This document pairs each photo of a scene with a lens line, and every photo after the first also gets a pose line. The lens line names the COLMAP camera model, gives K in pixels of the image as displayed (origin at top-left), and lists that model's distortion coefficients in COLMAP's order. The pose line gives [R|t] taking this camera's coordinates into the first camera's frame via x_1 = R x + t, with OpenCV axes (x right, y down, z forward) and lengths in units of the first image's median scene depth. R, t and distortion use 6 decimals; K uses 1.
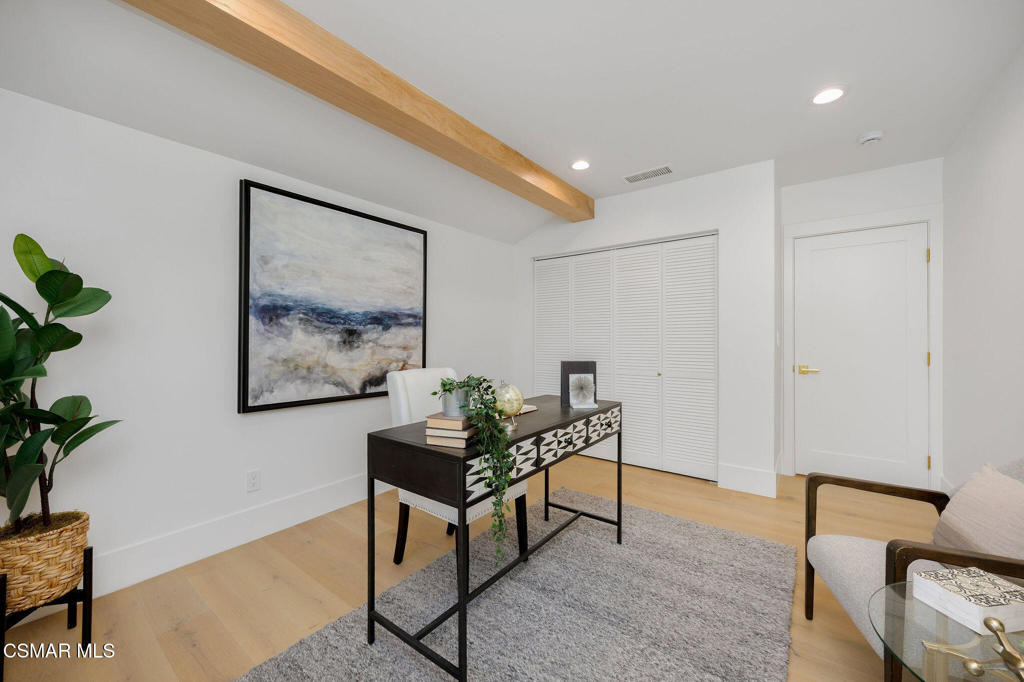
lens RADIAL K [[397.9, 0, 514.0], [0, 397.9, 336.4], [0, 0, 1]] dist [0.002833, 0.000586]
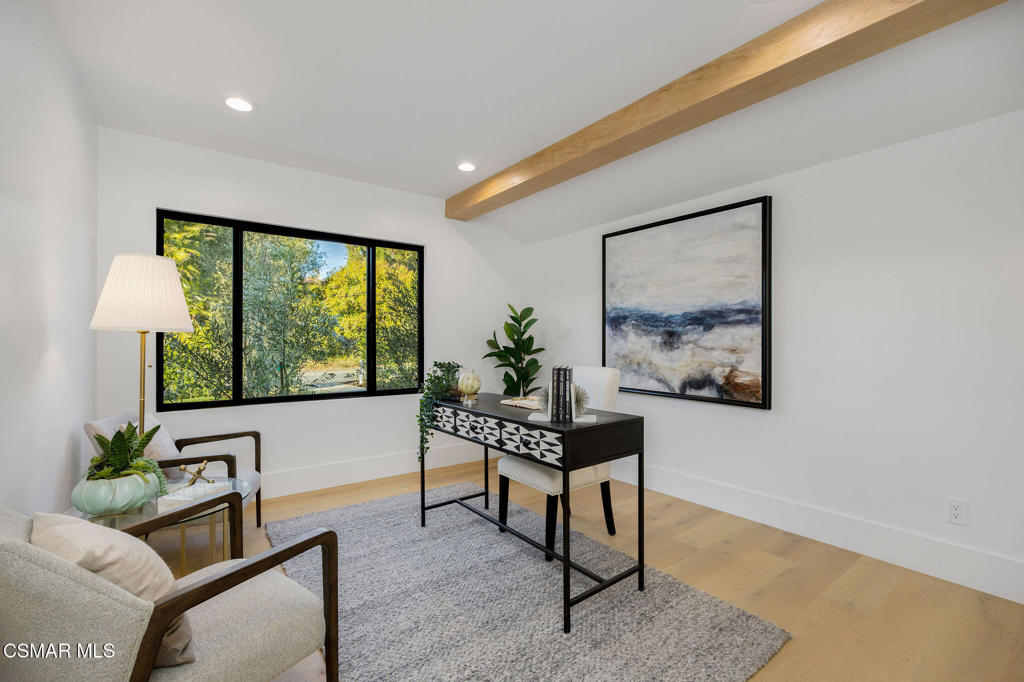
lens RADIAL K [[441.4, 0, 514.8], [0, 441.4, 343.8], [0, 0, 1]] dist [-0.000999, -0.000034]
pose [[-0.262524, 0.005092, -0.964912, 0.840562], [0.006721, 0.999971, 0.003449, 0.009398], [0.964902, -0.005580, -0.262550, 0.908052]]
